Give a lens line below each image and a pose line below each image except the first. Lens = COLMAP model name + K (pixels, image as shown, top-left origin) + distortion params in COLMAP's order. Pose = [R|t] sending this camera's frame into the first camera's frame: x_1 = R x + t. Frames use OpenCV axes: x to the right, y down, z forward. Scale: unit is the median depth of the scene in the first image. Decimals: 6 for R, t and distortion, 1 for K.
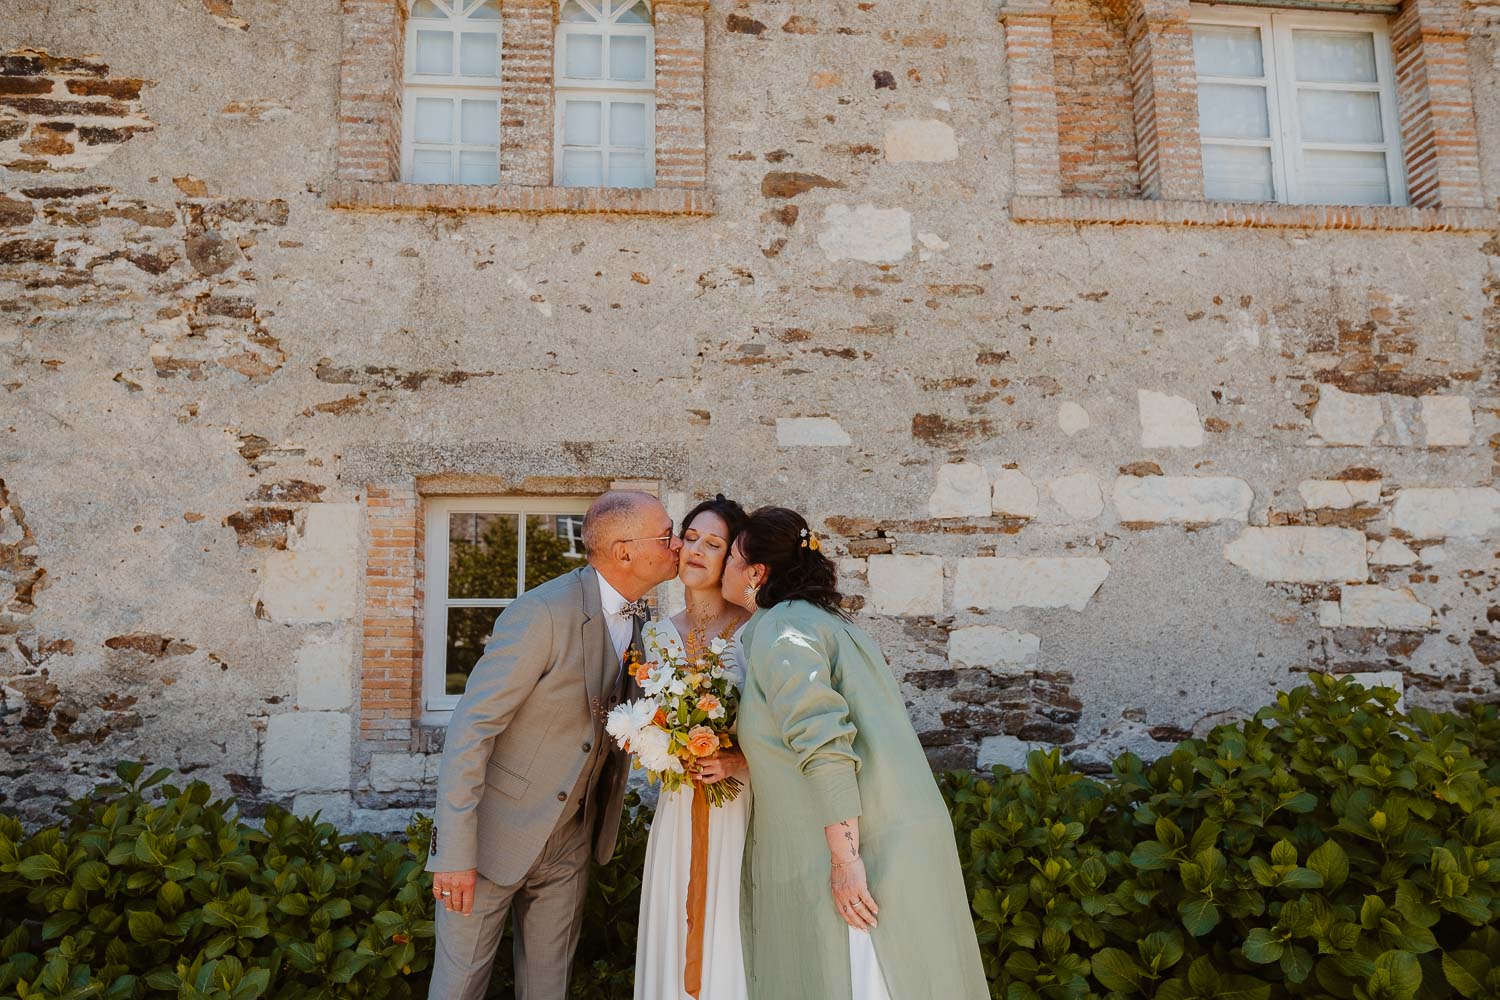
lens RADIAL K [[1146.7, 0, 754.8], [0, 1146.7, 504.2], [0, 0, 1]] dist [-0.012532, 0.012815]
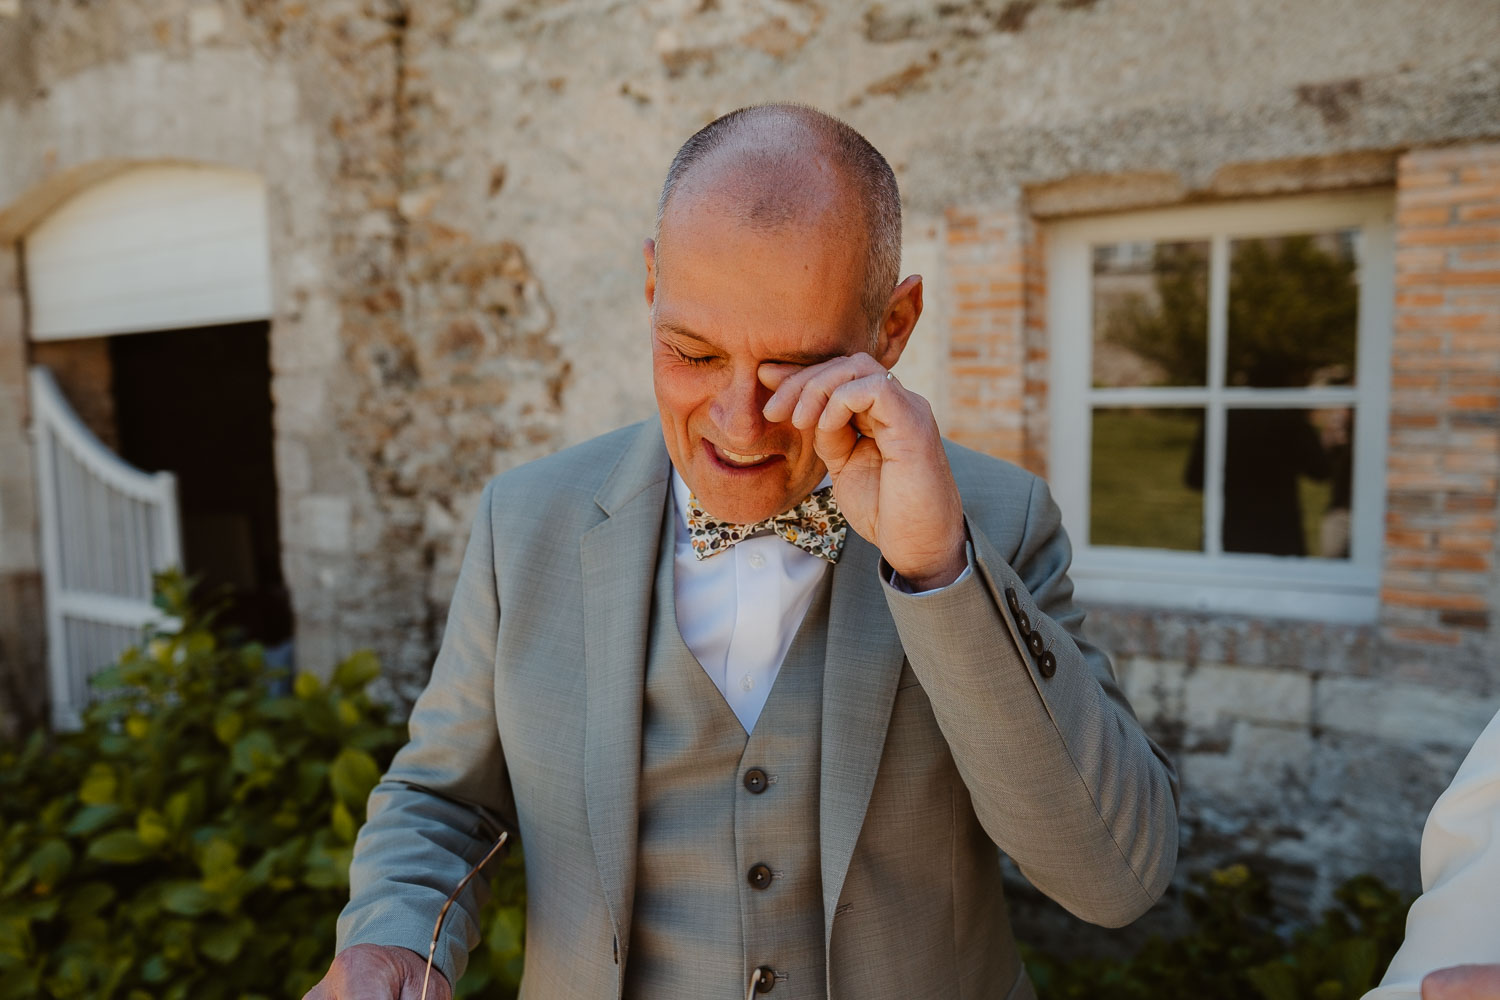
lens RADIAL K [[1146.7, 0, 754.8], [0, 1146.7, 504.2], [0, 0, 1]] dist [-0.012532, 0.012815]
pose [[0.781753, 0.063046, -0.620393, -0.029334], [0.084228, 0.975084, 0.205225, 0.002177], [0.617874, -0.212690, 0.756964, 0.438879]]
